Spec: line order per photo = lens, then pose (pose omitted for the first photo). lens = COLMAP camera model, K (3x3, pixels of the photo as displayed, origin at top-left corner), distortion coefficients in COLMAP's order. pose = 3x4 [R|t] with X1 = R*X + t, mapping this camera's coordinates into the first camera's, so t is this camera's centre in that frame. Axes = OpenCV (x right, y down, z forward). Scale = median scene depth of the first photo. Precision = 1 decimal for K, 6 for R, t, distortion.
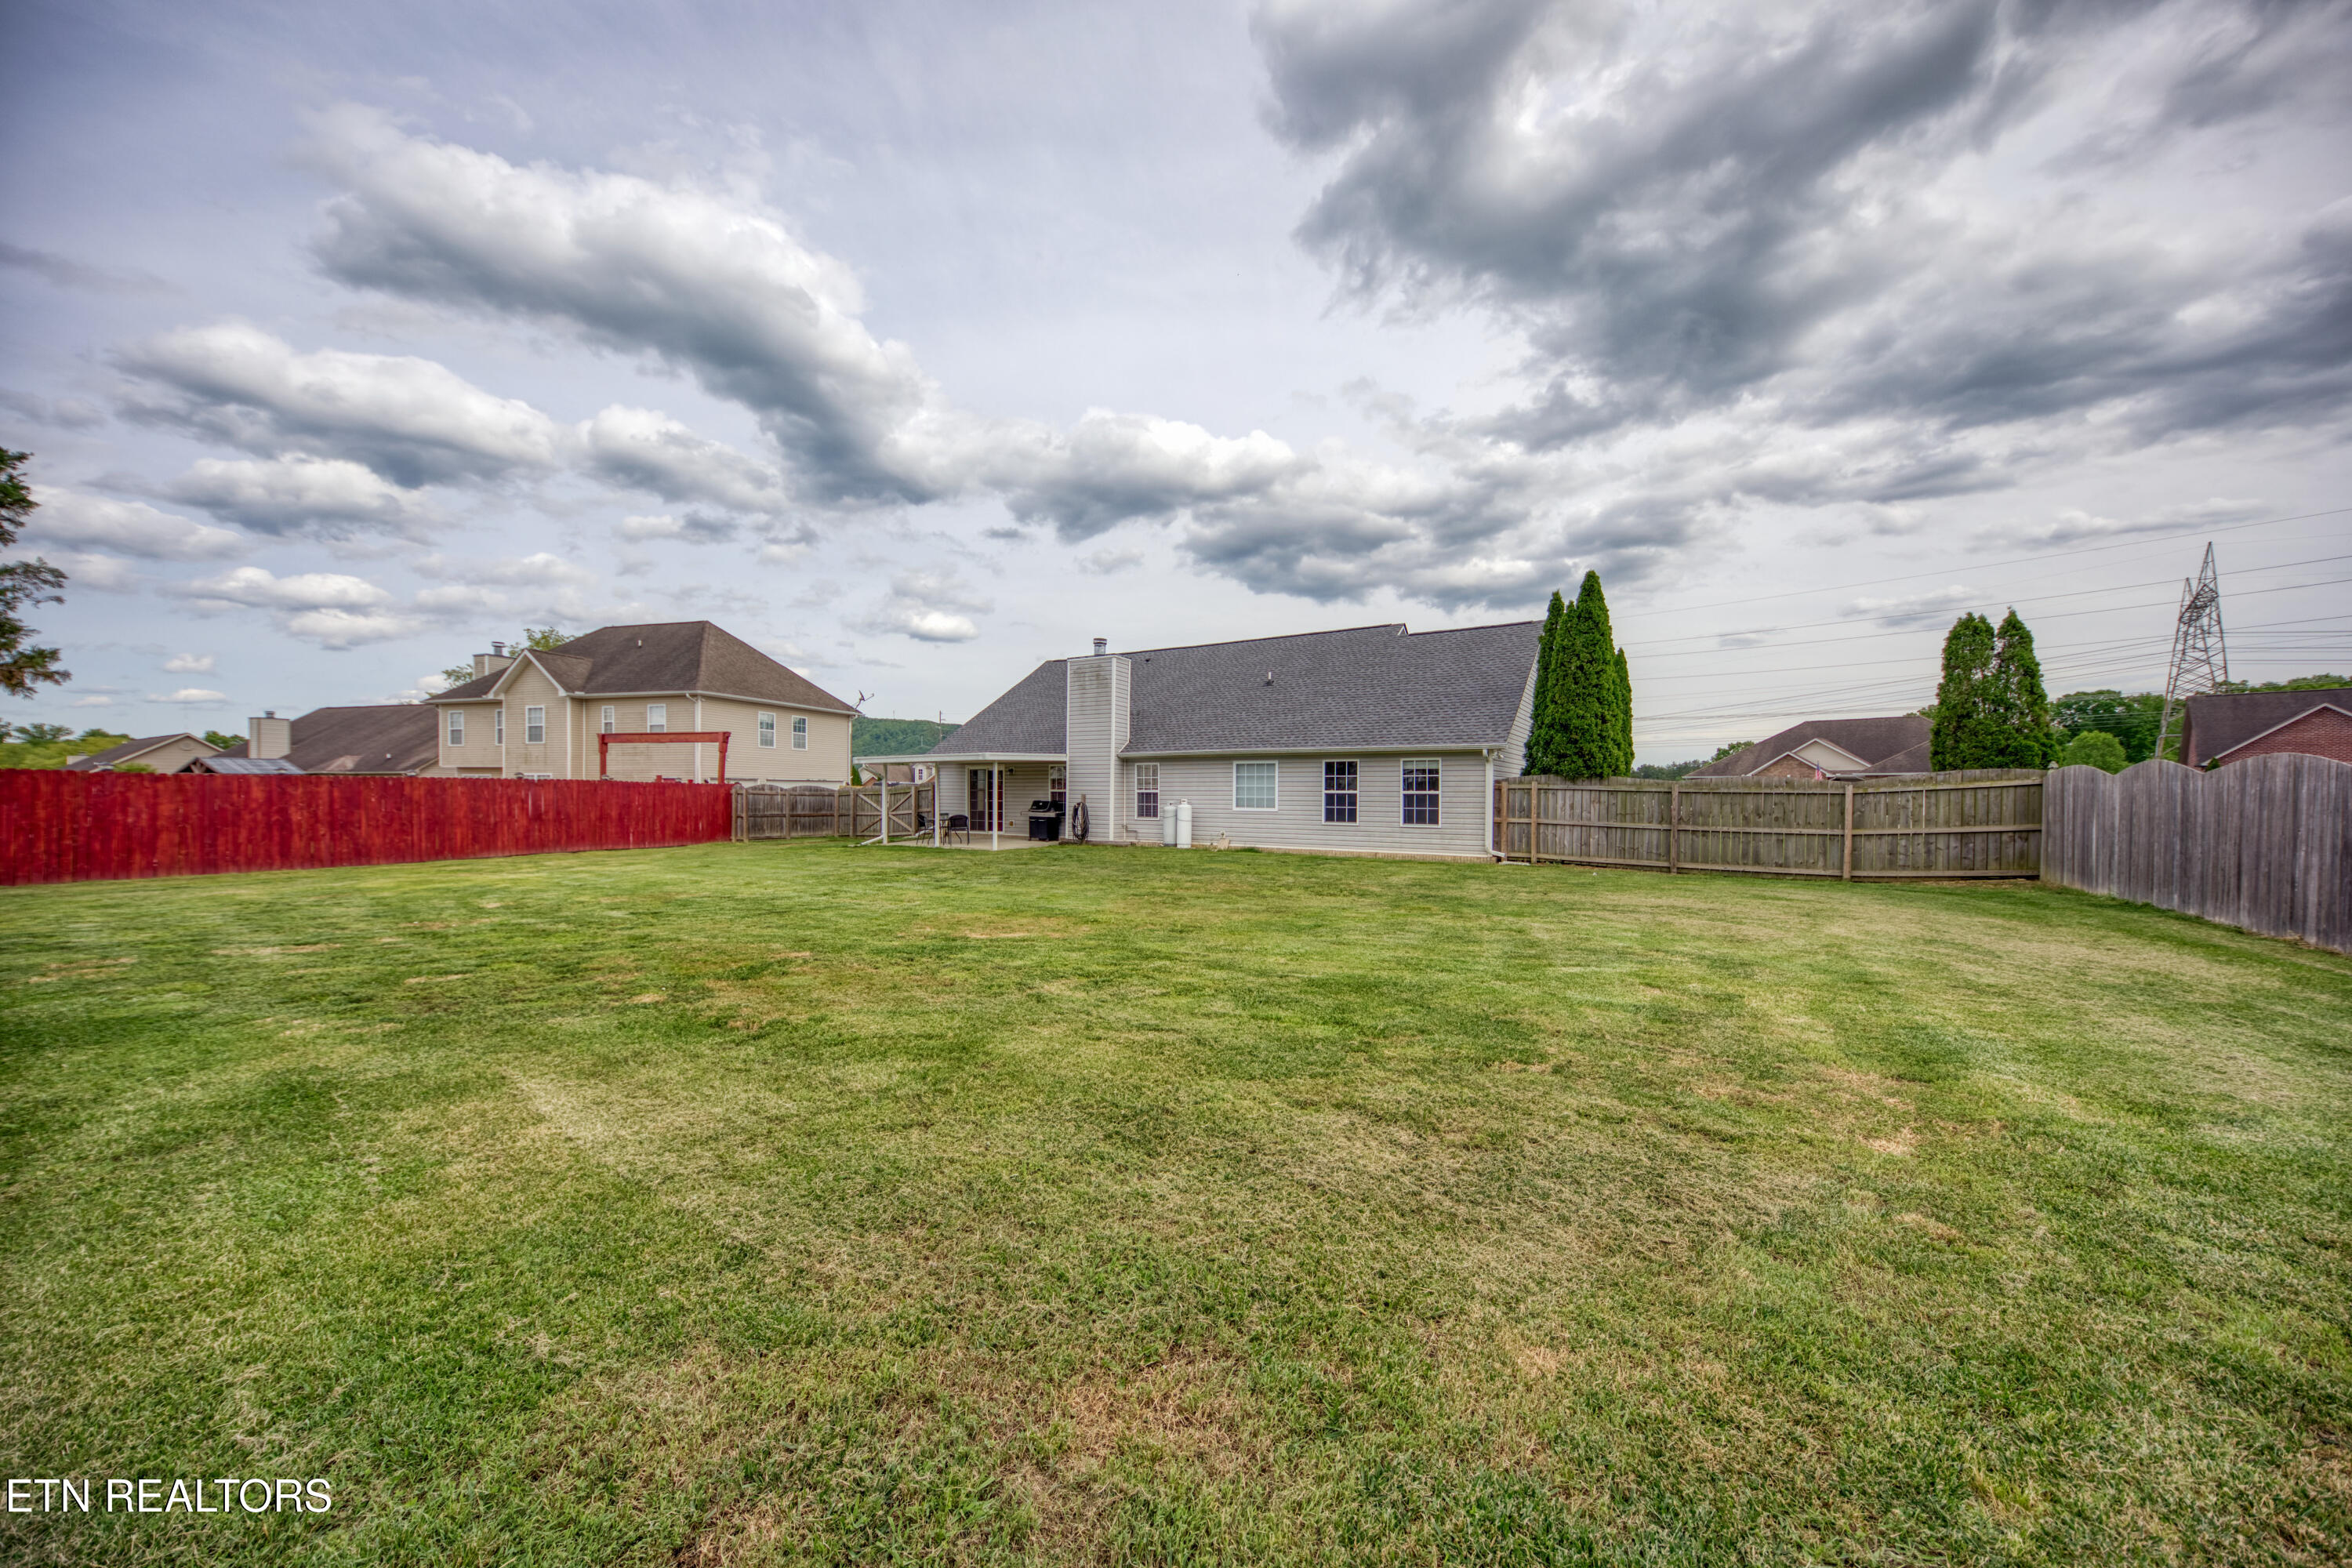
lens RADIAL K [[793.1, 0, 1178.2], [0, 793.1, 781.4], [0, 0, 1]] dist [-0.007187, -0.000026]
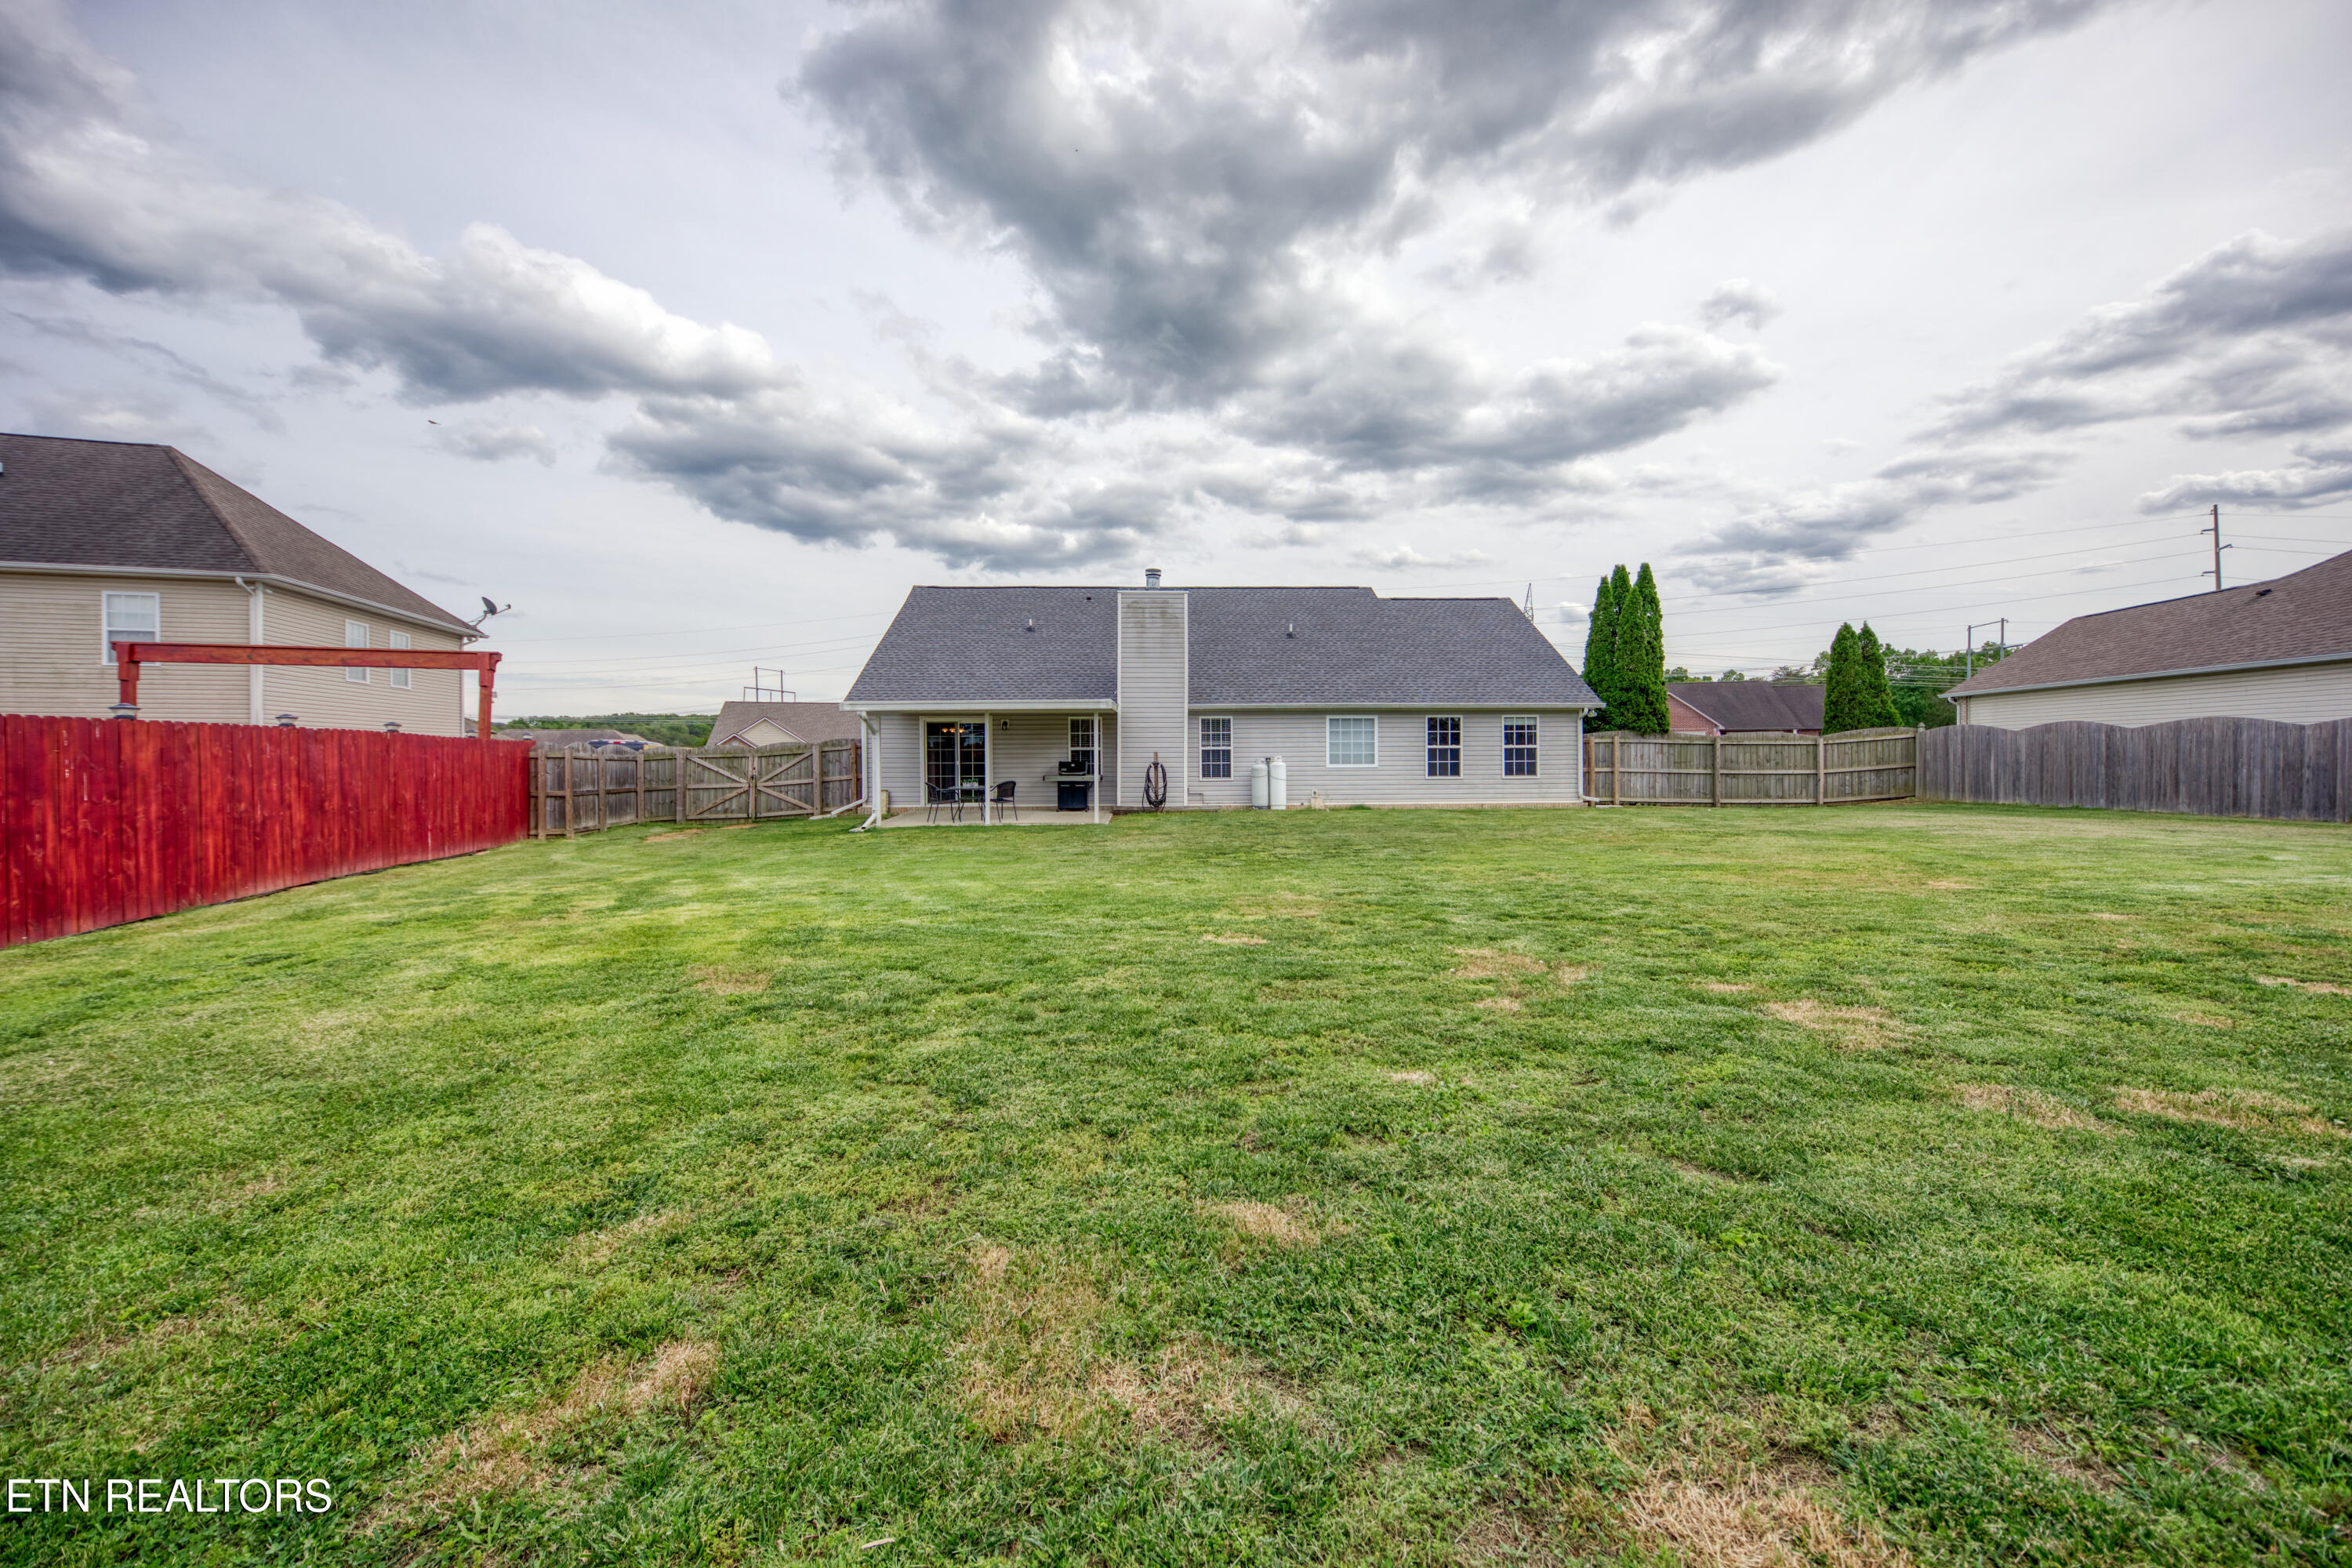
lens RADIAL K [[836.7, 0, 1164.1], [0, 836.7, 774.8], [0, 0, 1]] dist [0.021005, -0.007492]
pose [[0.834351, -0.022537, 0.550773, -0.530488], [0.003043, 0.999337, 0.036282, 0.006867], [-0.551225, -0.028596, 0.833866, 0.218268]]
